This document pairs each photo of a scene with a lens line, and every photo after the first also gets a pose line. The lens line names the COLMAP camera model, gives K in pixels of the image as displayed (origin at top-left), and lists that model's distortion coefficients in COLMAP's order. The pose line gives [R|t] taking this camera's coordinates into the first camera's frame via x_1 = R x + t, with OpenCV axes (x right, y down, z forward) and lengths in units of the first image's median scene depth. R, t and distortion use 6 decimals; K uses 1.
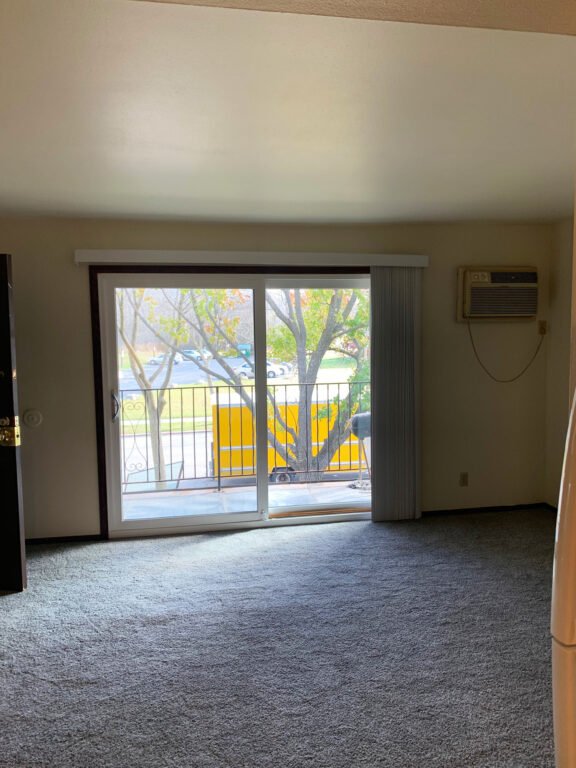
lens RADIAL K [[595.3, 0, 288.0], [0, 595.3, 384.0], [0, 0, 1]] dist [0.009203, 0.000919]
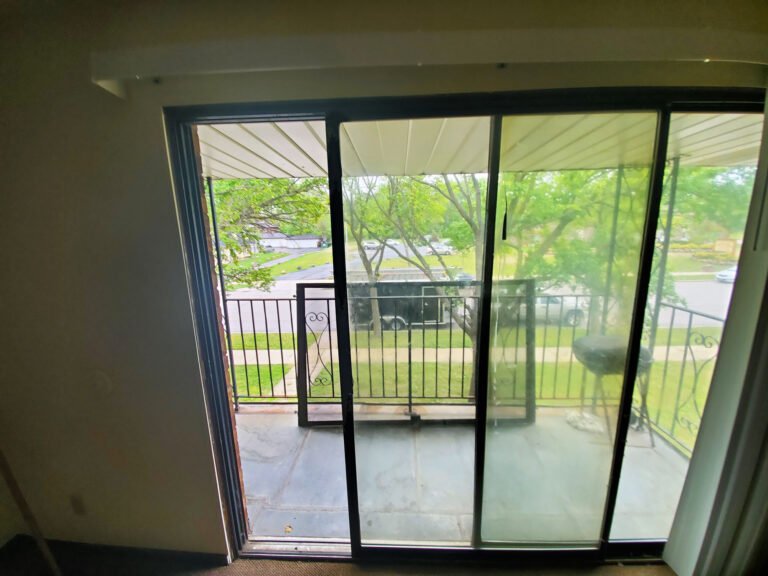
lens RADIAL K [[313.9, 0, 382.3], [0, 313.9, 295.2], [0, 0, 1]] dist [0.002194, -0.012841]
pose [[0.977887, 0.025132, -0.207618, -0.037294], [-0.000022, 0.992765, 0.120072, -0.029201], [0.209134, -0.117412, 0.970813, 0.322729]]
